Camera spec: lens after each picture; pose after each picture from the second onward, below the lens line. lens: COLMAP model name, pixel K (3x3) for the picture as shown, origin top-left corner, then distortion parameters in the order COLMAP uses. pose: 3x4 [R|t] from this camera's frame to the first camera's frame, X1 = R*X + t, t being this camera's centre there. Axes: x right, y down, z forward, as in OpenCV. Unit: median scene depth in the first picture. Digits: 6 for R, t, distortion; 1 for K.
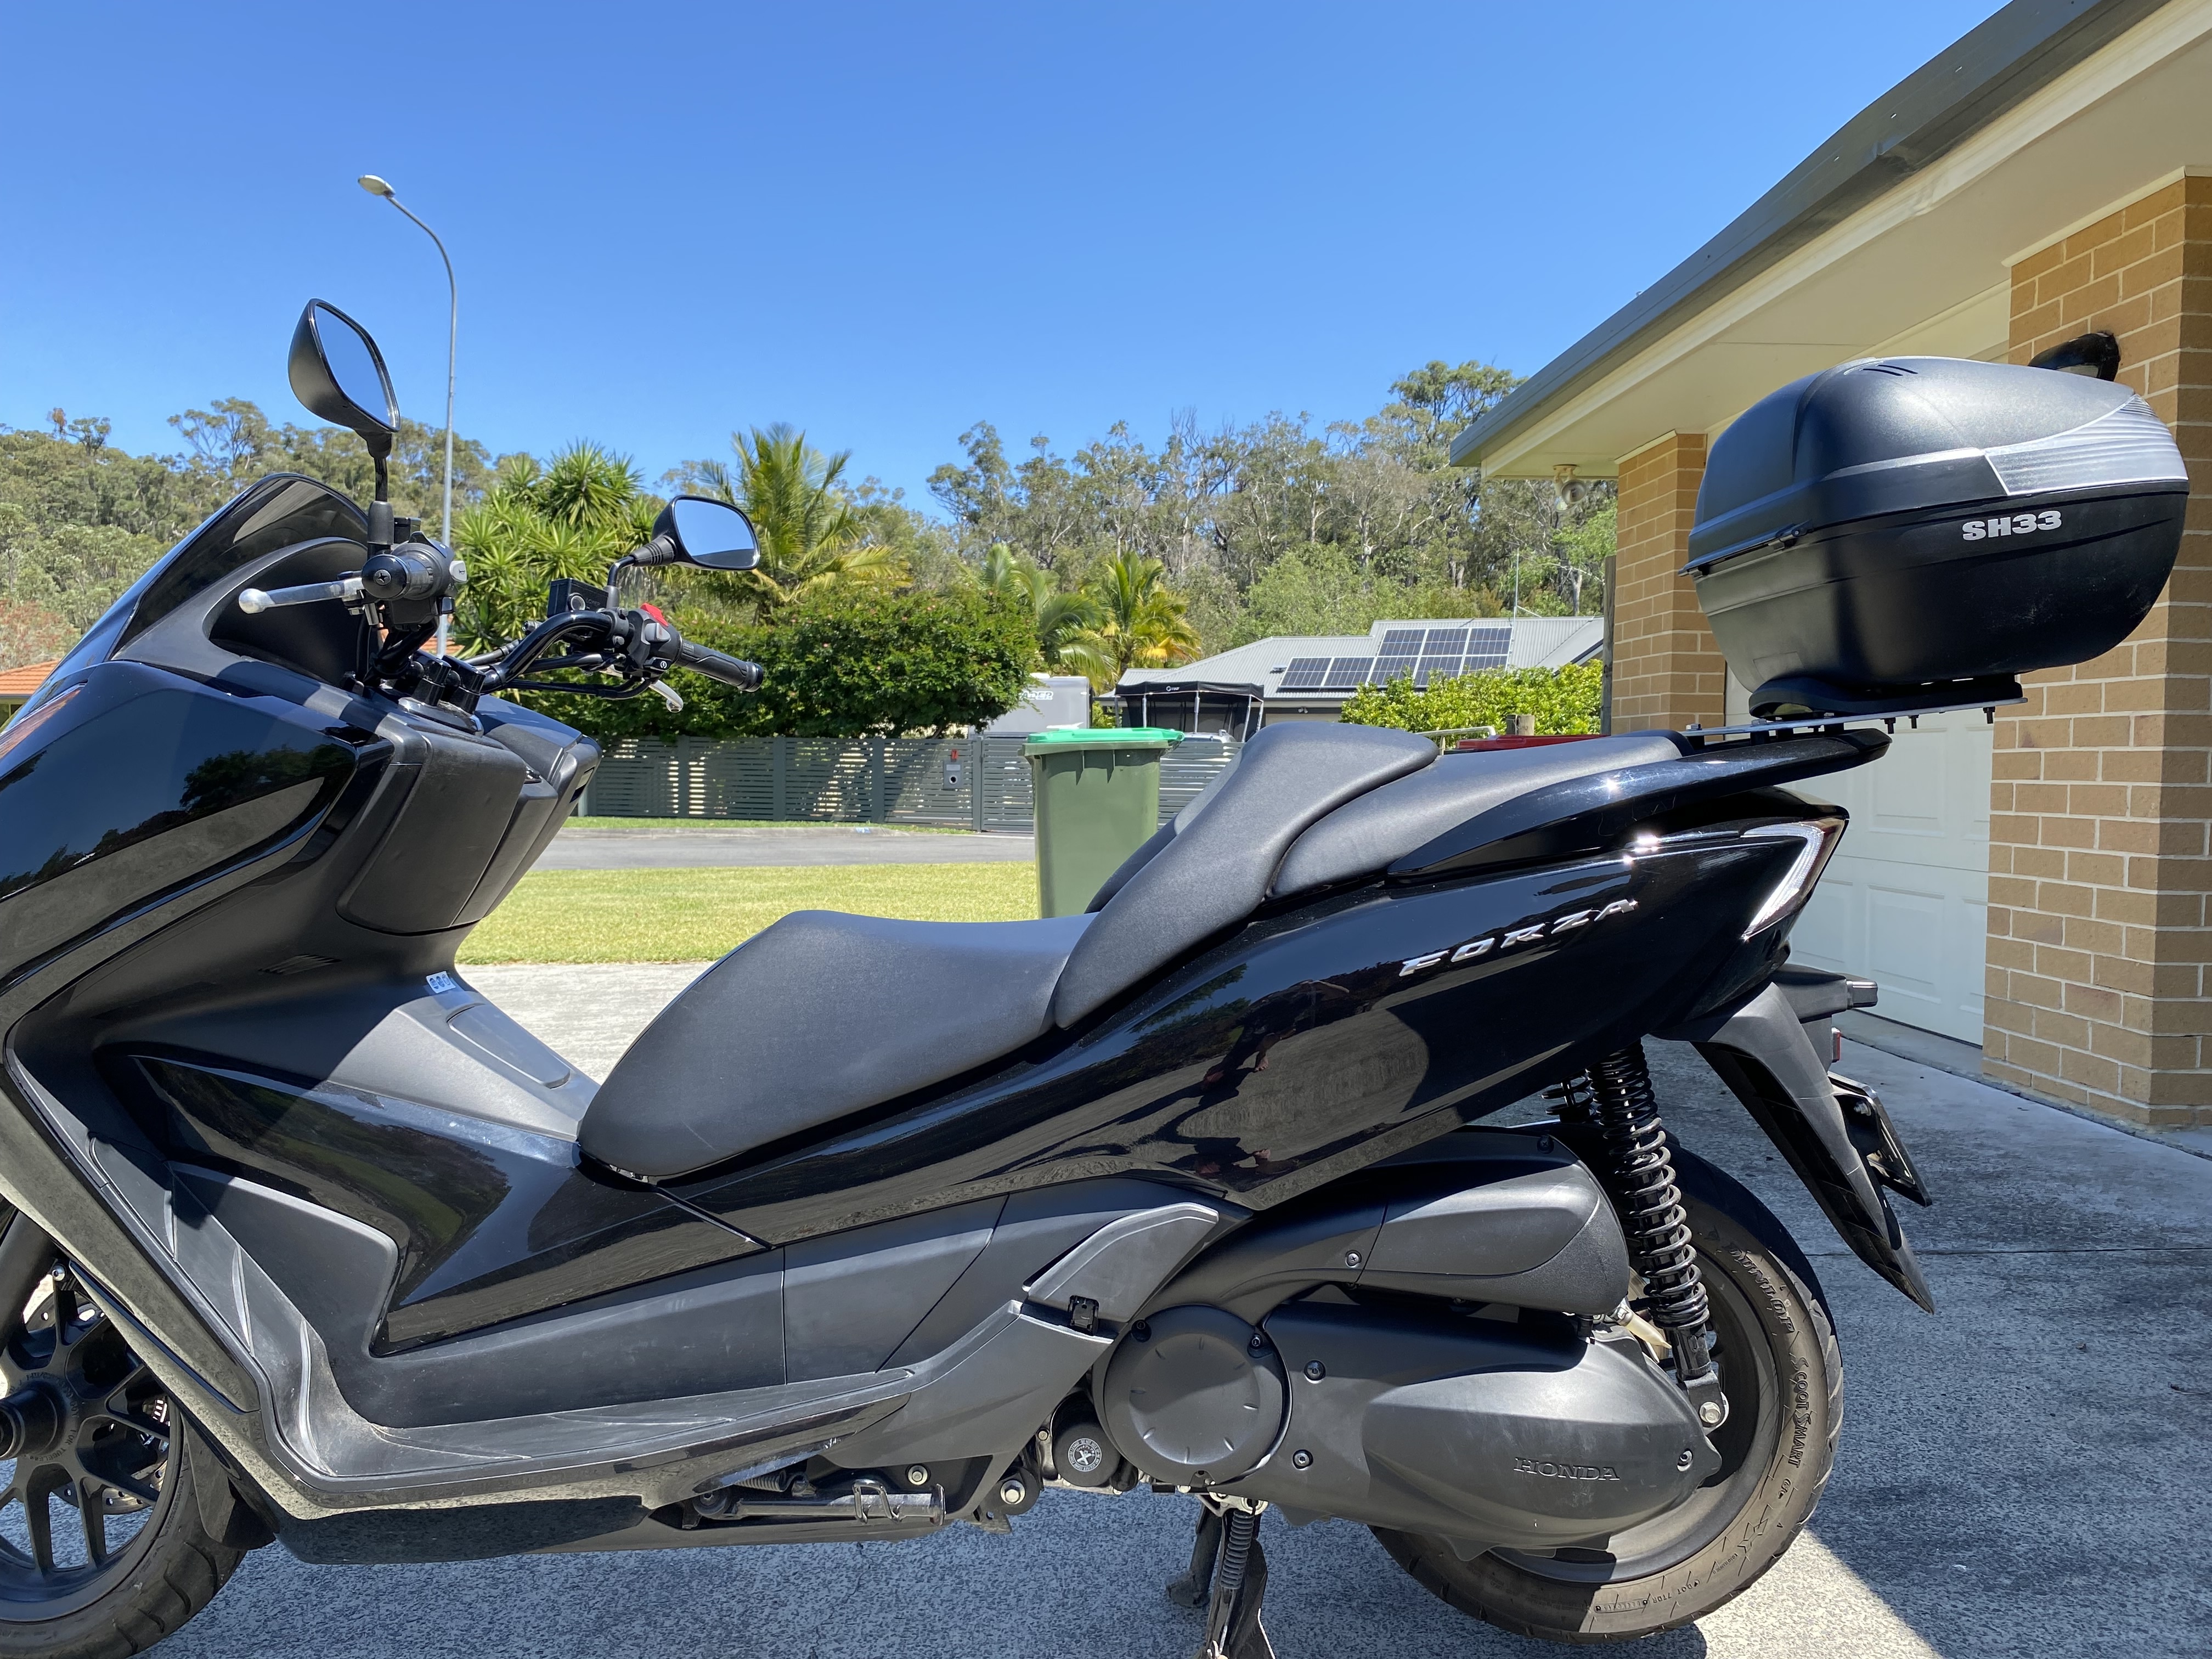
lens RADIAL K [[1703.6, 0, 1106.0], [0, 1703.6, 829.5], [0, 0, 1]] dist [0.006115, -0.015779]
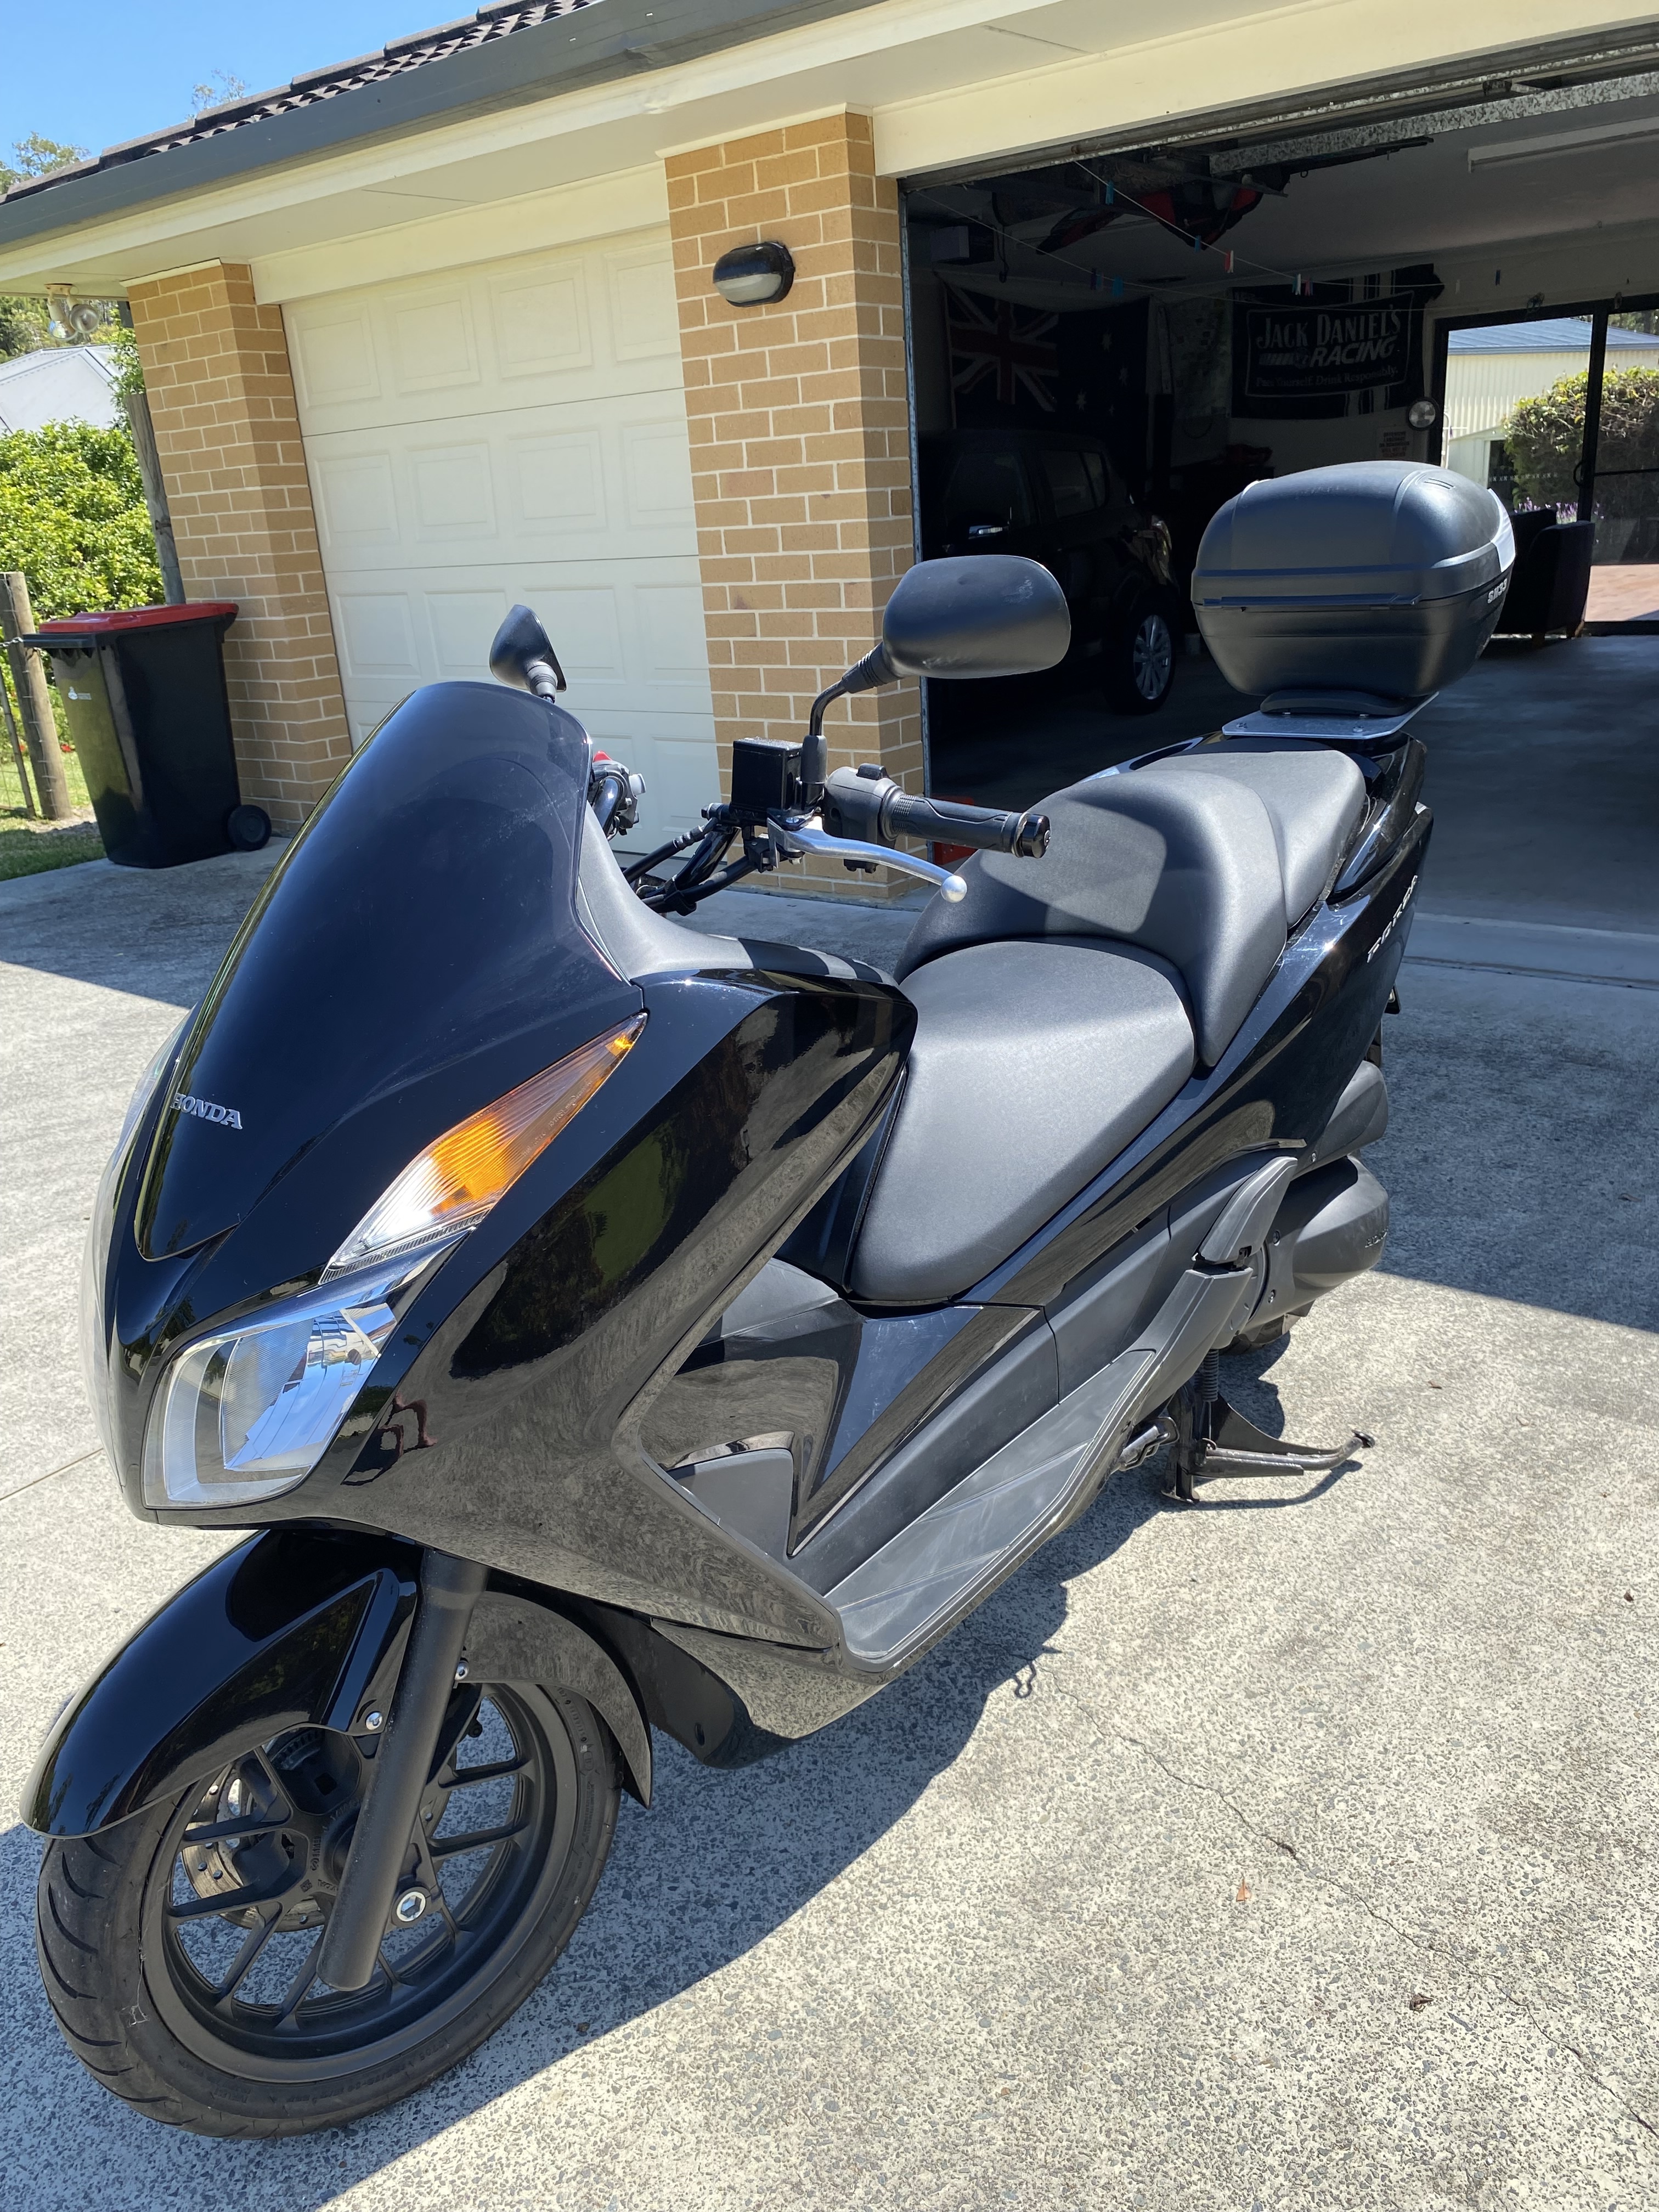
lens RADIAL K [[1703.6, 0, 829.5], [0, 1703.6, 1106.0], [0, 0, 1]] dist [0.006115, -0.015779]
pose [[0.647744, -0.302283, 0.699323, -0.393008], [0.094693, 0.942743, 0.319794, -0.102297], [-0.755951, -0.140924, 0.639280, 0.135543]]
